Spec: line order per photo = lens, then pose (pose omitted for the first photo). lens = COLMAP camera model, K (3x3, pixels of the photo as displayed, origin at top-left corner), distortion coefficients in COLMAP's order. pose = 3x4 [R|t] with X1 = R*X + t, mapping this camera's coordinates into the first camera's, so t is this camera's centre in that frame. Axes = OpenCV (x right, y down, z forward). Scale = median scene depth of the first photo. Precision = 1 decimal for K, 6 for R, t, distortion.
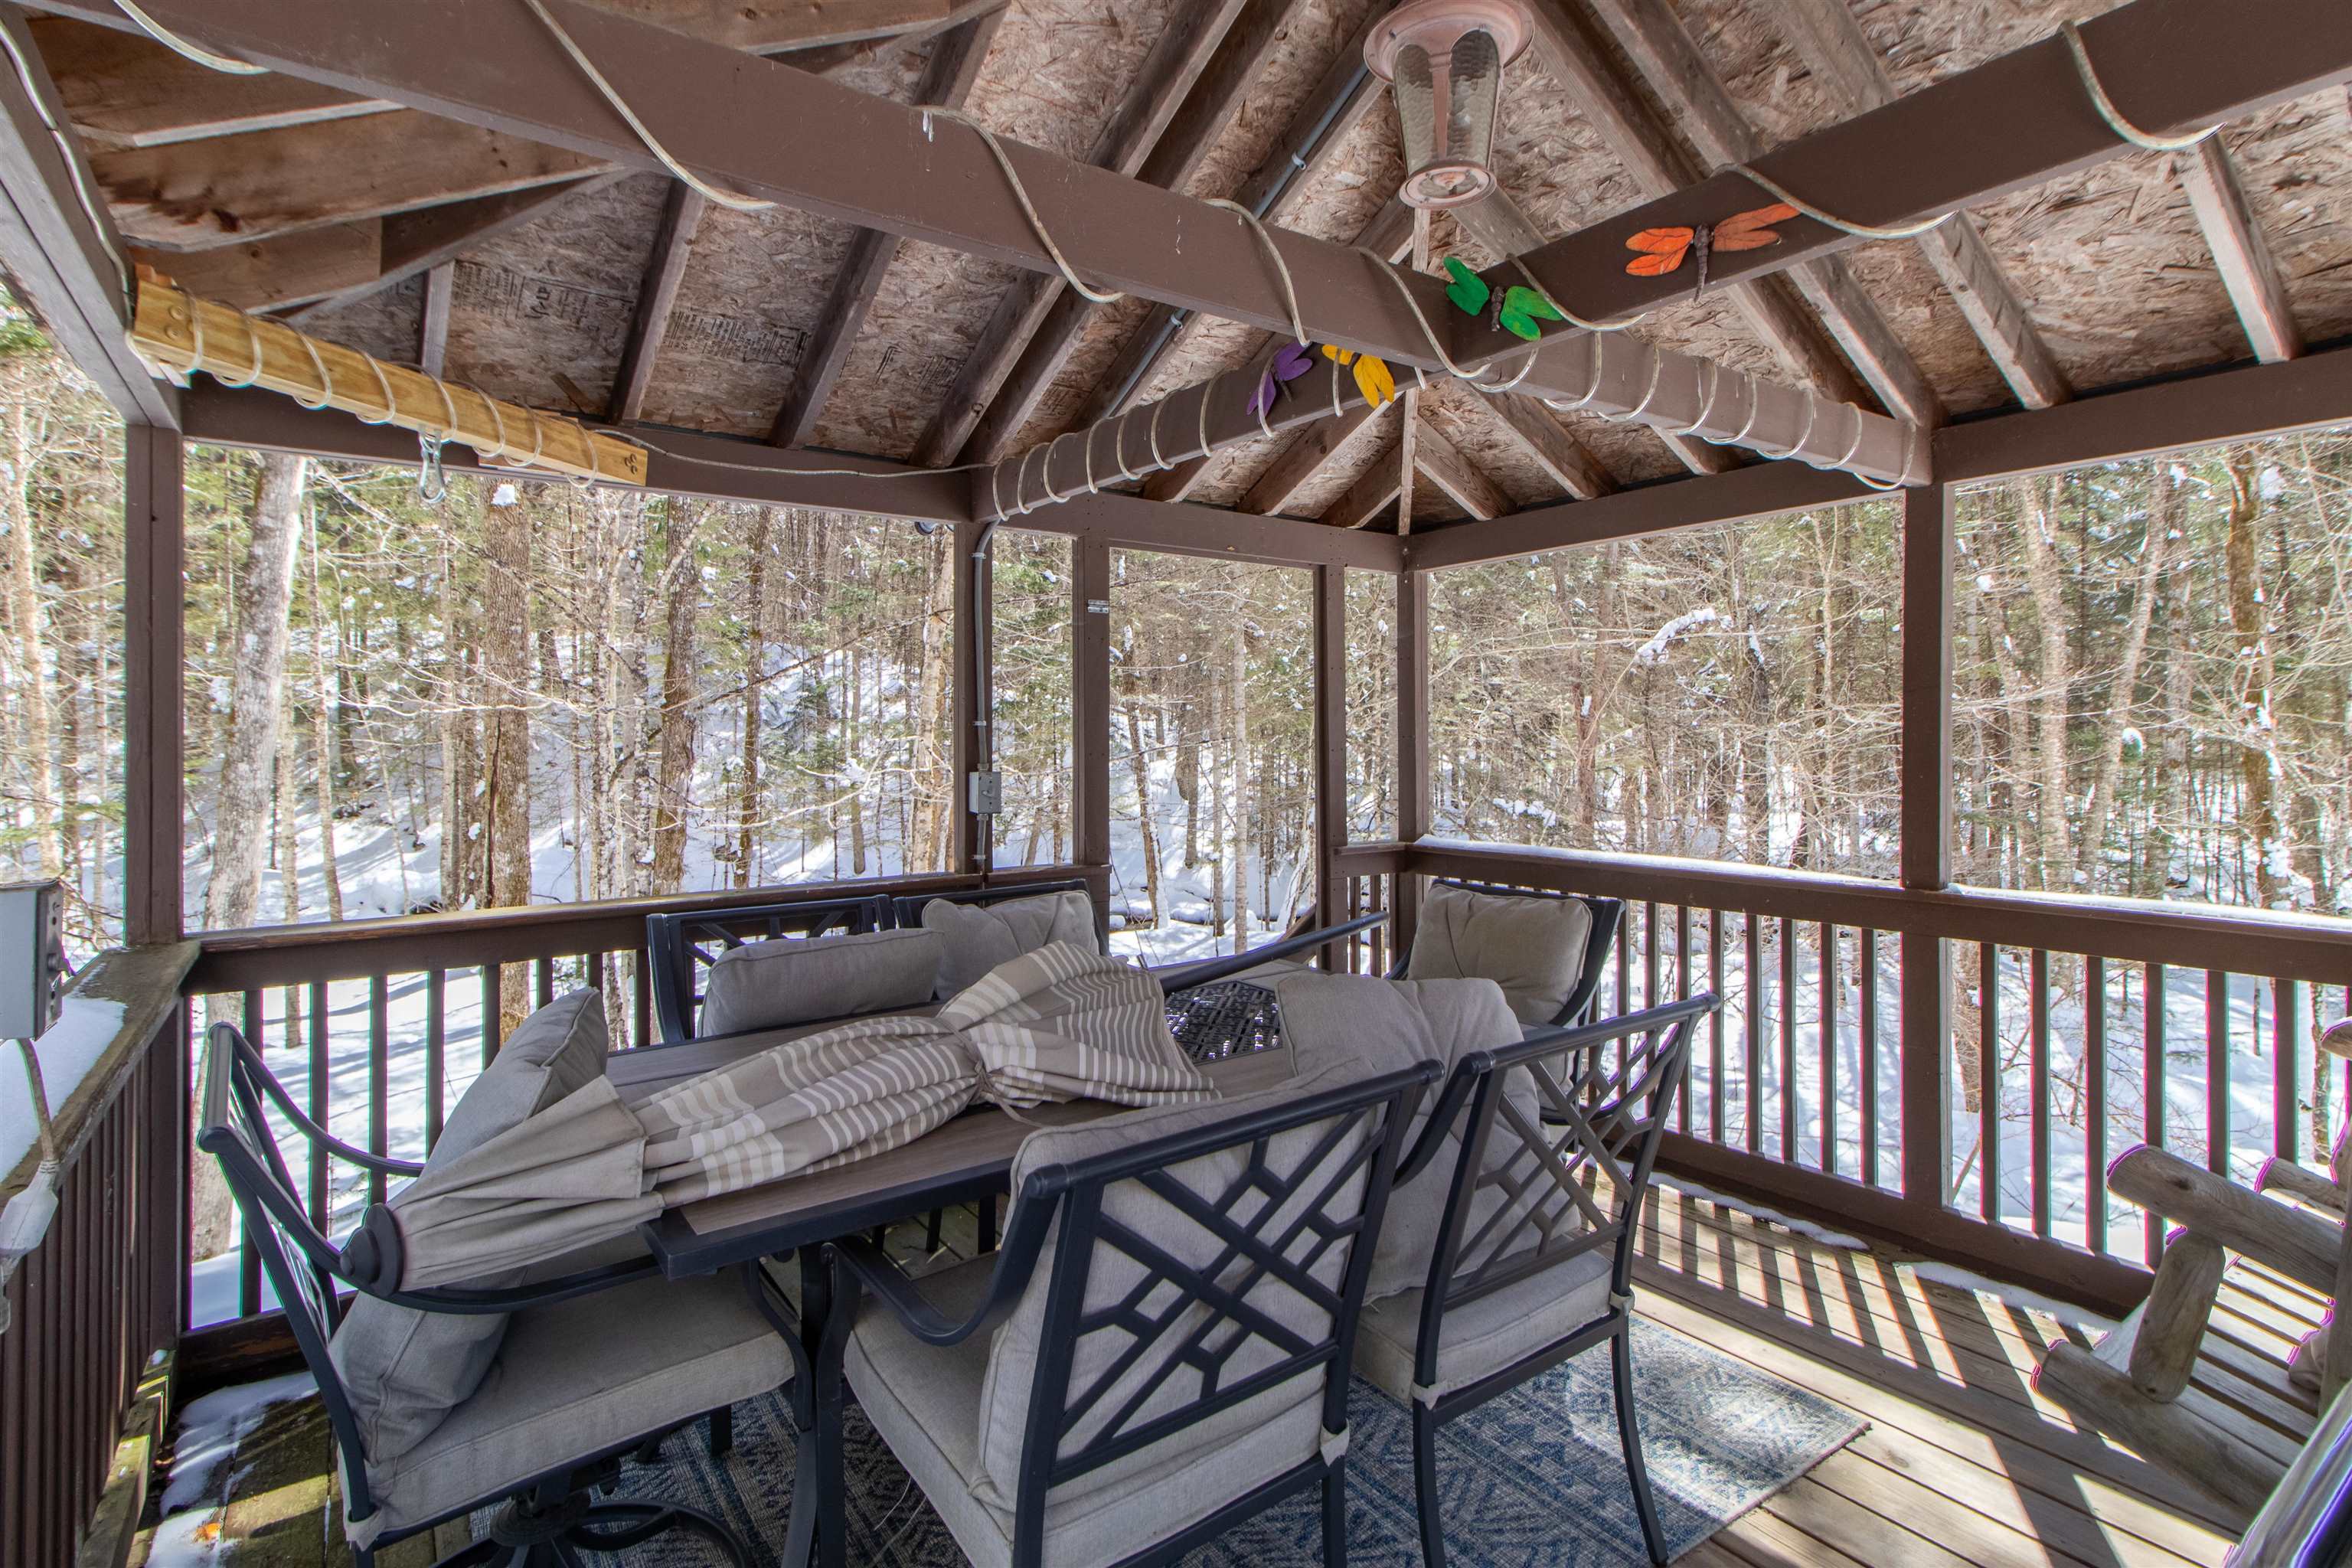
lens RADIAL K [[1181.6, 0, 1176.0], [0, 1181.6, 784.0], [0, 0, 1]] dist [0.015481, 0.001091]
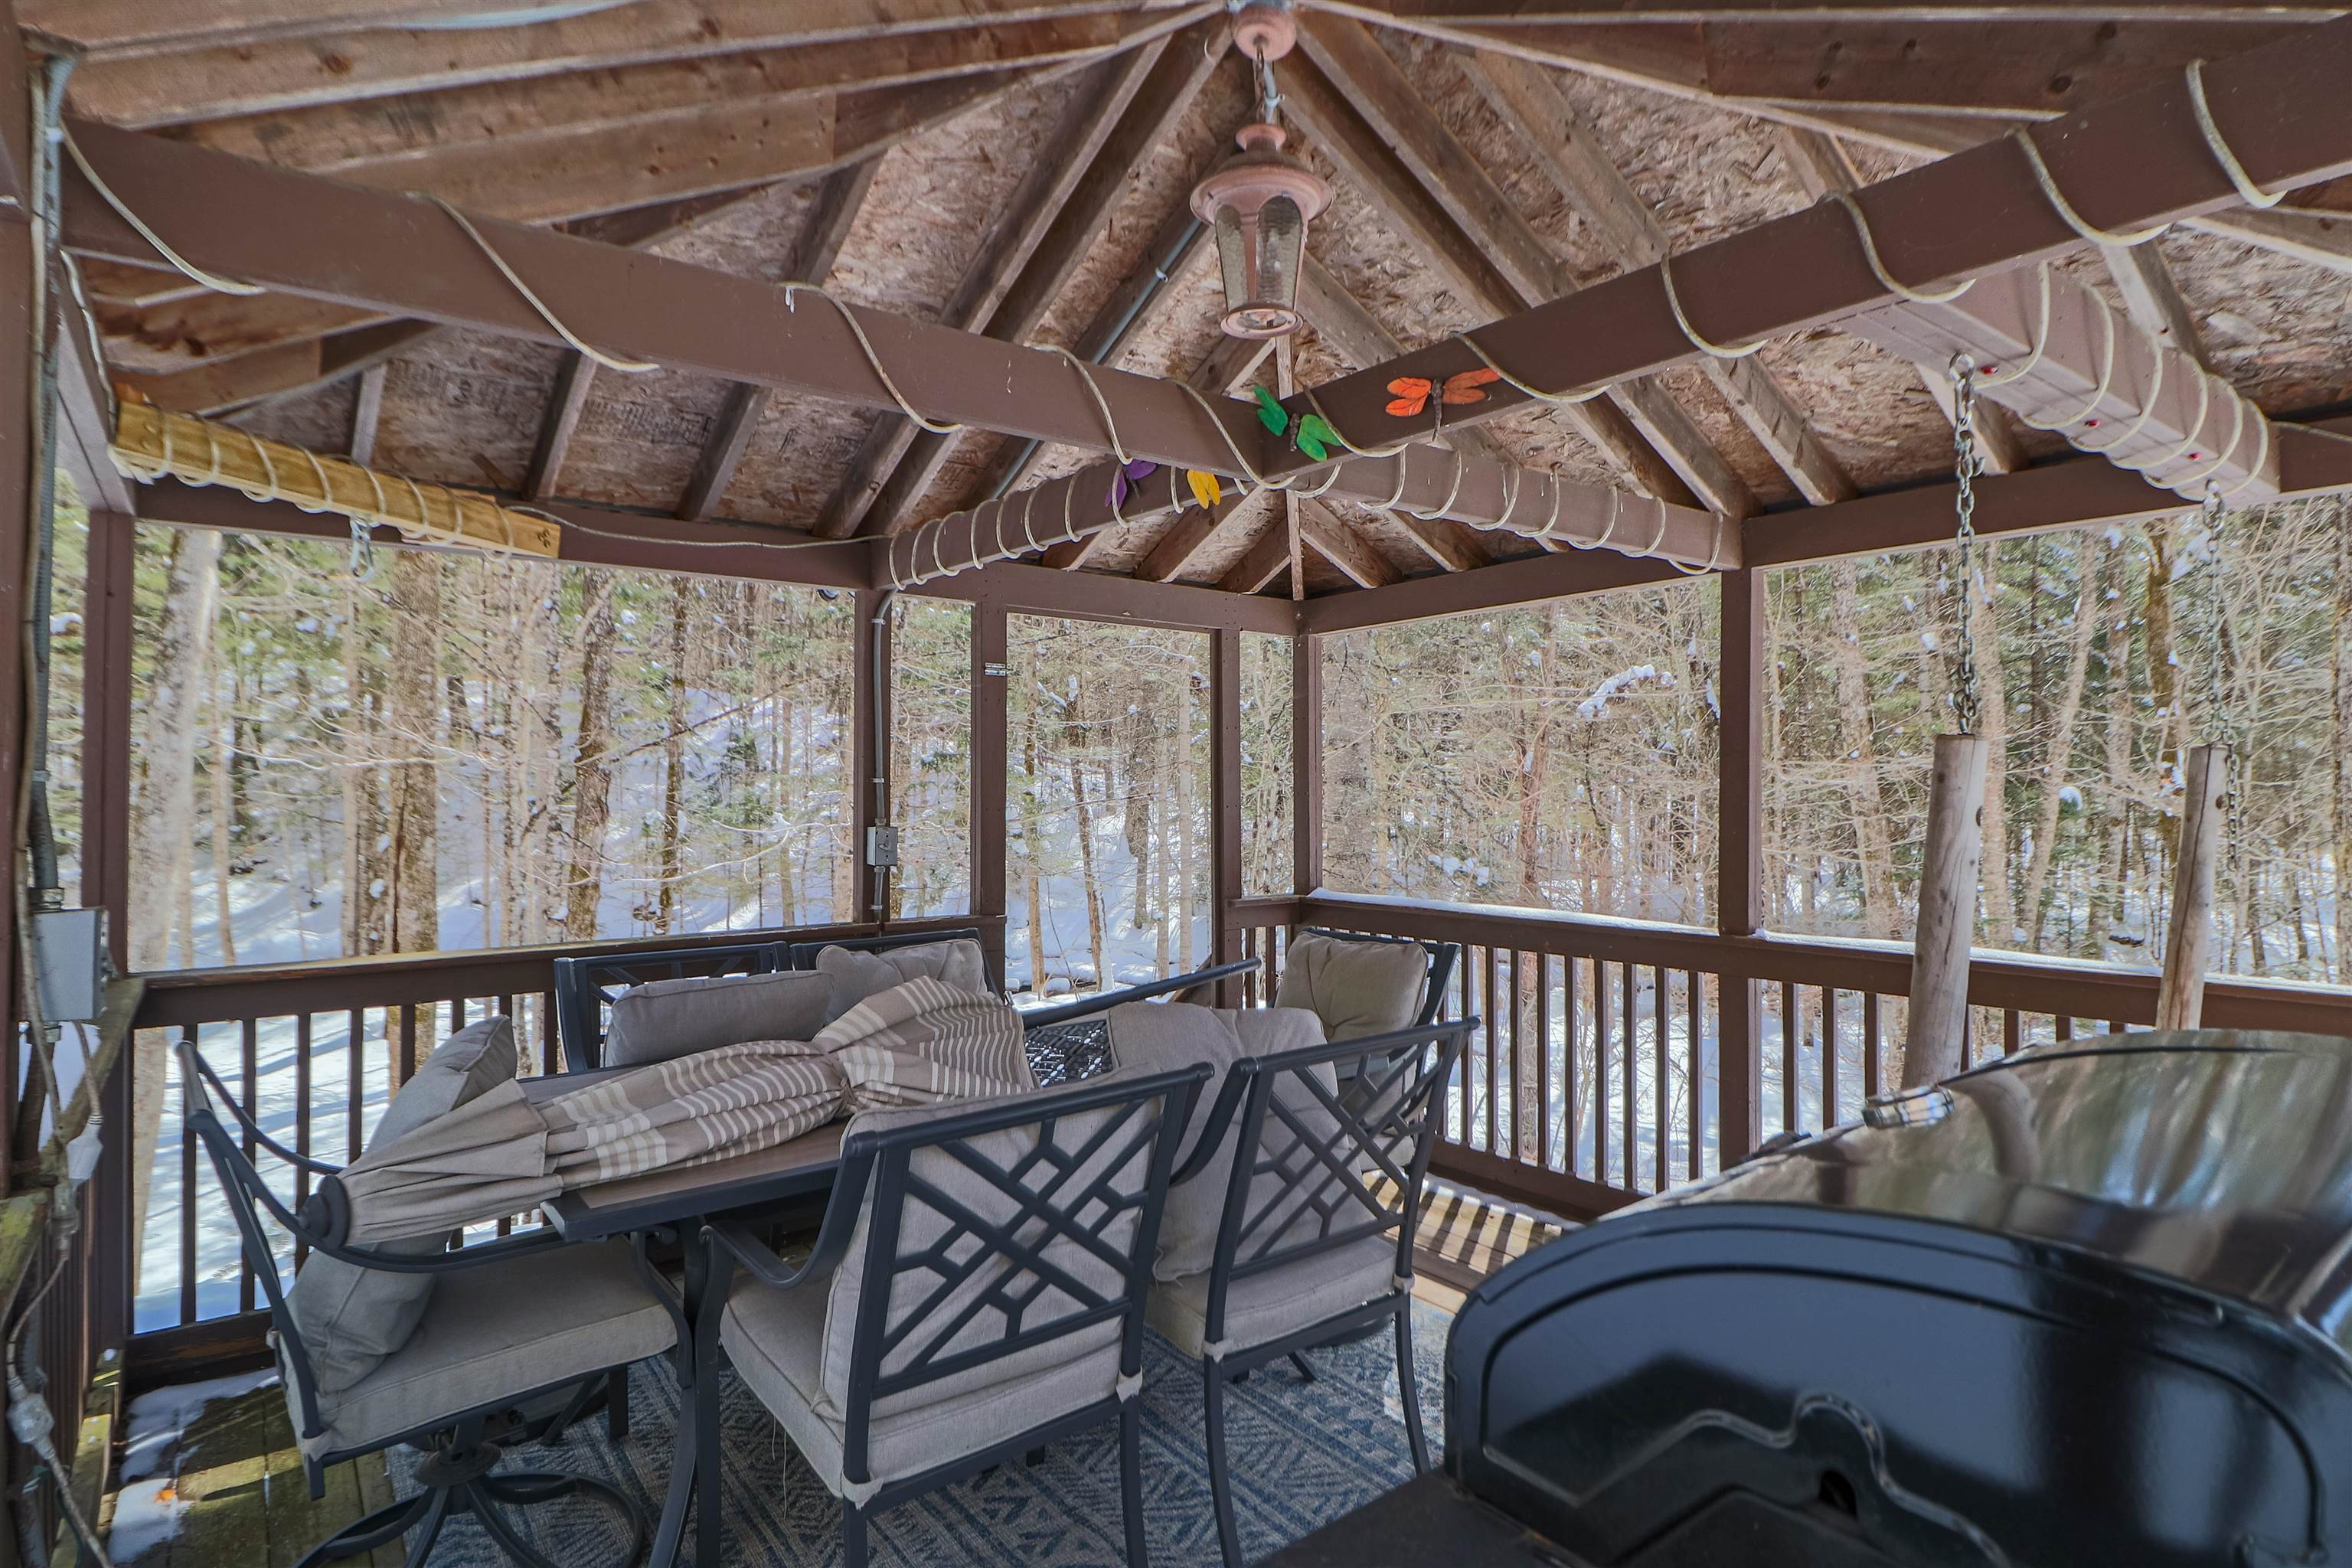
lens RADIAL K [[1243.6, 0, 1171.7], [0, 1243.6, 821.3], [0, 0, 1]] dist [0.008987, -0.017423]
pose [[0.999364, 0.002785, 0.035552, 0.073217], [-0.002233, 0.999877, -0.015542, 0.002472], [-0.035591, 0.015453, 0.999247, -0.151485]]
